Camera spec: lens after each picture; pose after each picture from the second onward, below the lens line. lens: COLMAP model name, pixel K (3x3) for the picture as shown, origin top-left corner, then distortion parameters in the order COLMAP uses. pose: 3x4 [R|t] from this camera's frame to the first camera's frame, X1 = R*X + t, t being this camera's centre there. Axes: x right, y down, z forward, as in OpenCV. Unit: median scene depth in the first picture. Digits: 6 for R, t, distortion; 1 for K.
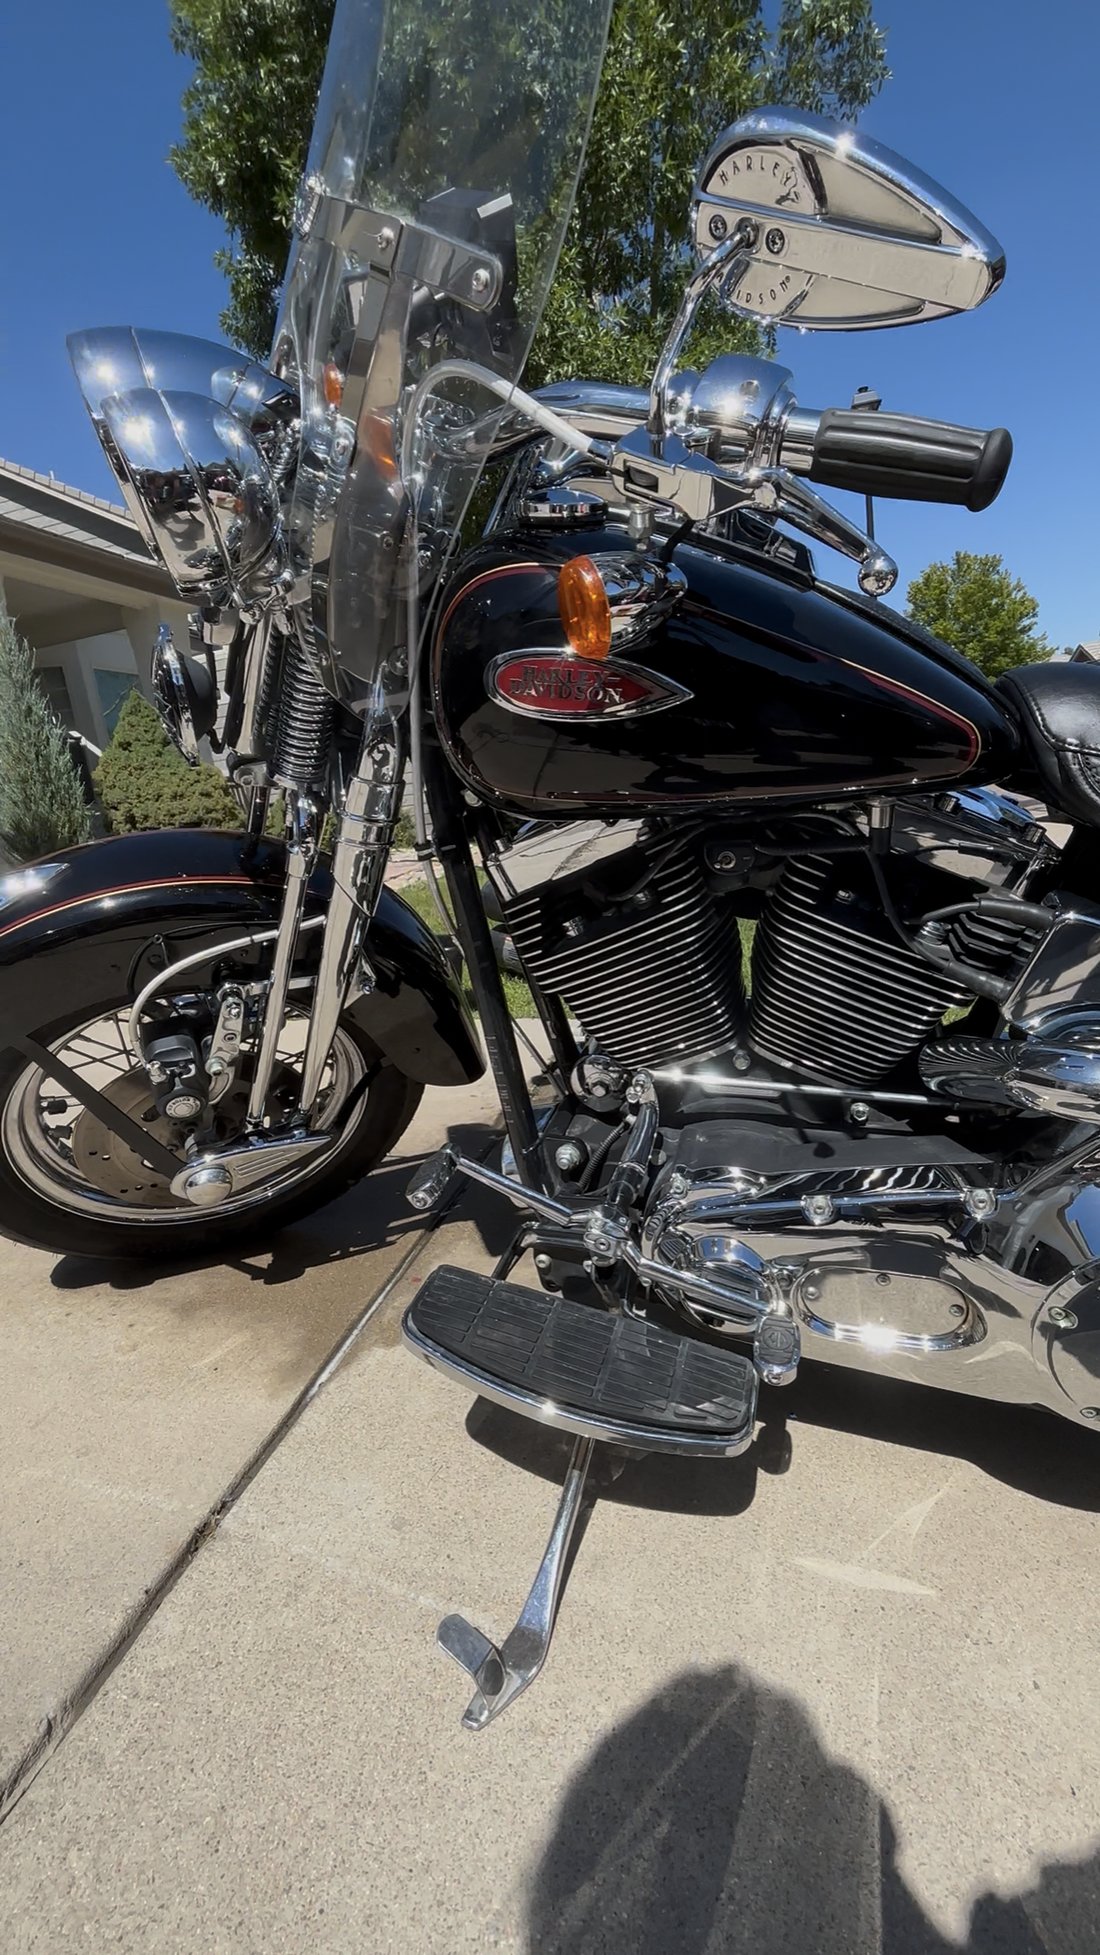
lens RADIAL K [[900.2, 0, 550.0], [0, 900.2, 977.5], [0, 0, 1]] dist [0.003012, 0.000884]
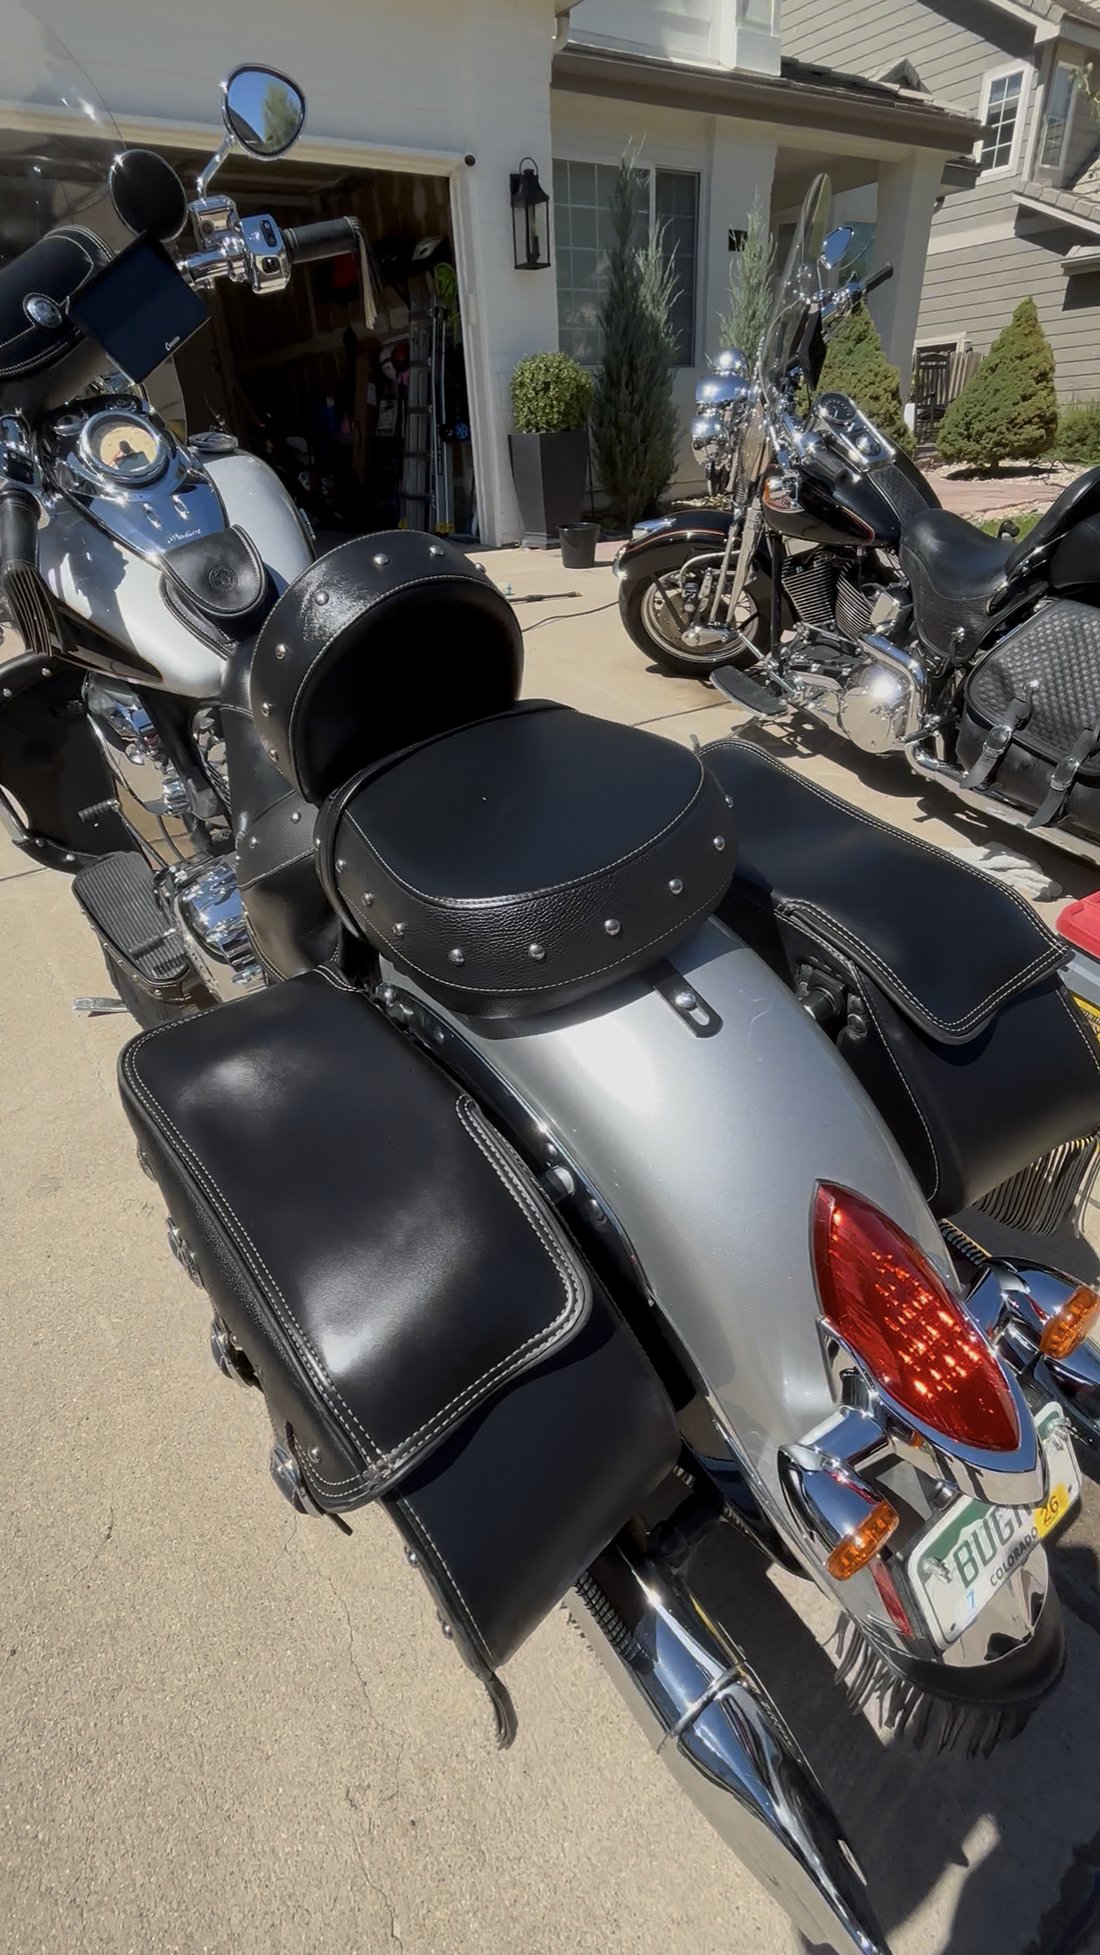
lens RADIAL K [[900.2, 0, 550.0], [0, 900.2, 977.5], [0, 0, 1]] dist [0.003012, 0.000884]
pose [[0.752428, 0.420464, -0.507013, 1.339890], [-0.179755, 0.871607, 0.456058, -0.077981], [0.633672, -0.252012, 0.731402, -1.903590]]
